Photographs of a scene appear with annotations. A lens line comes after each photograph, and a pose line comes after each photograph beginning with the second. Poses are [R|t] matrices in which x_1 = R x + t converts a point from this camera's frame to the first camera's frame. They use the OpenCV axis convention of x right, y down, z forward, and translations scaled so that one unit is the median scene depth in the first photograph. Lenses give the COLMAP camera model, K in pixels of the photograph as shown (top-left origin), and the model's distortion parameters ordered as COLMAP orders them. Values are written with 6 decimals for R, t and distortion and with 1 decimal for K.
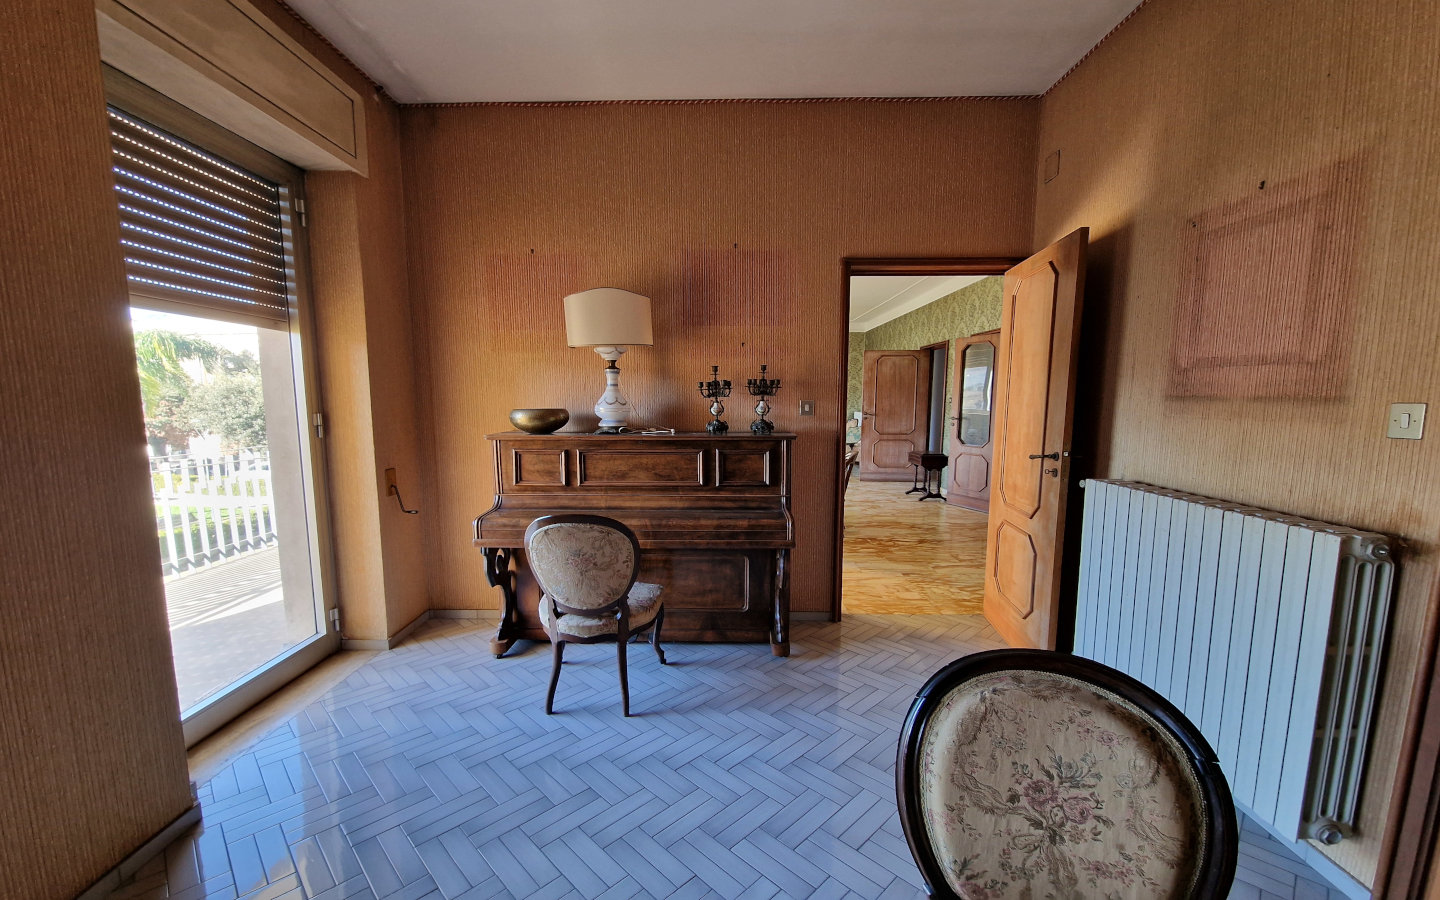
lens RADIAL K [[590.7, 0, 714.7], [0, 590.7, 471.6], [0, 0, 1]] dist [-0.002899, -0.000698]
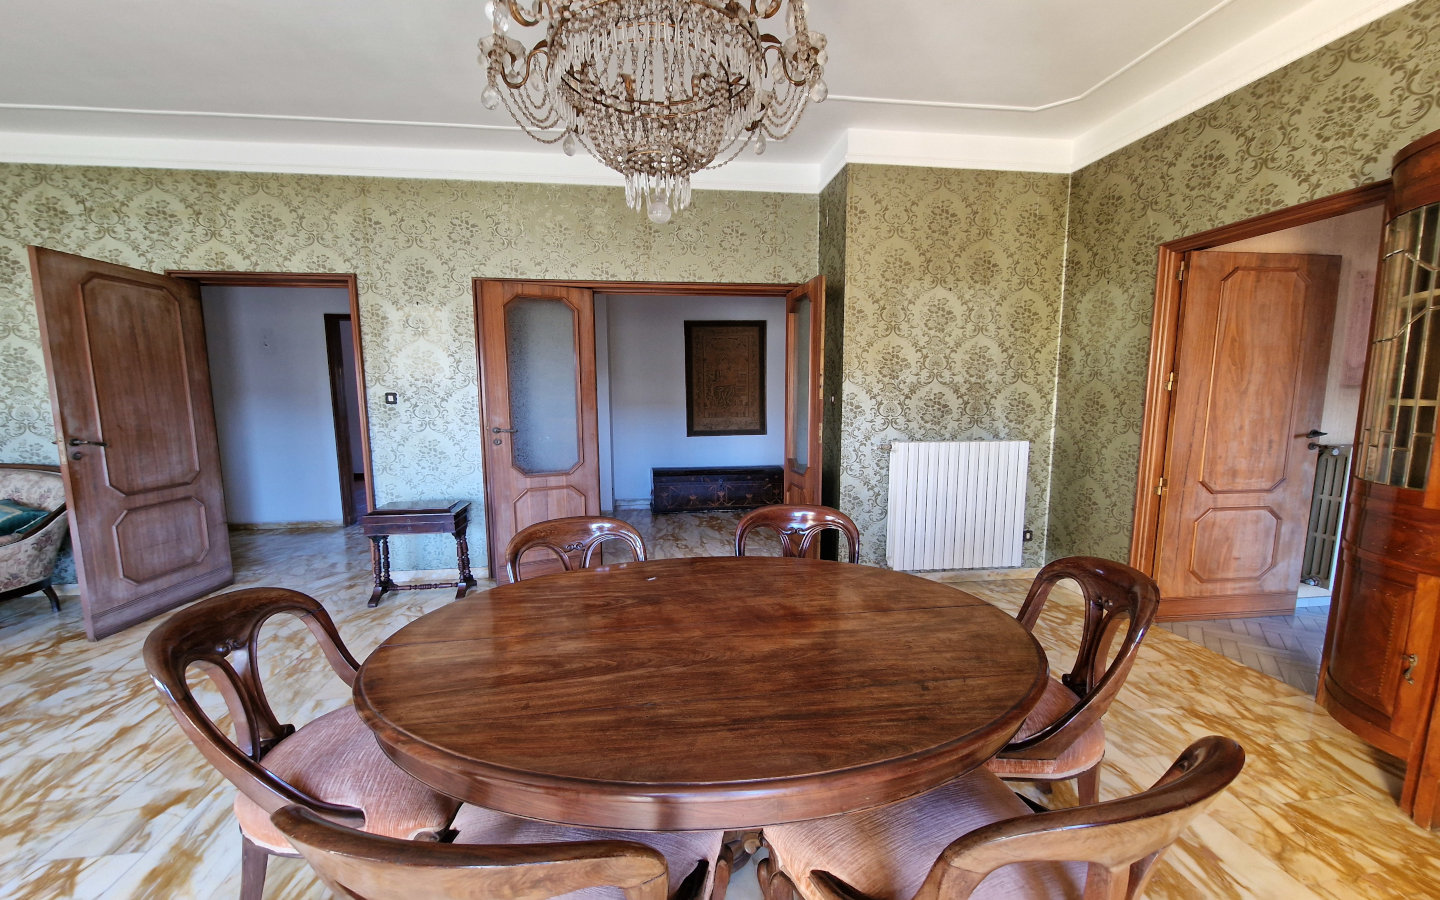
lens RADIAL K [[590.7, 0, 714.7], [0, 590.7, 471.6], [0, 0, 1]] dist [-0.002899, -0.000698]
pose [[-0.156783, -0.134067, 0.978491, -0.128652], [0.130845, 0.979191, 0.155128, -0.086641], [-0.978927, 0.152353, -0.135979, 0.695576]]
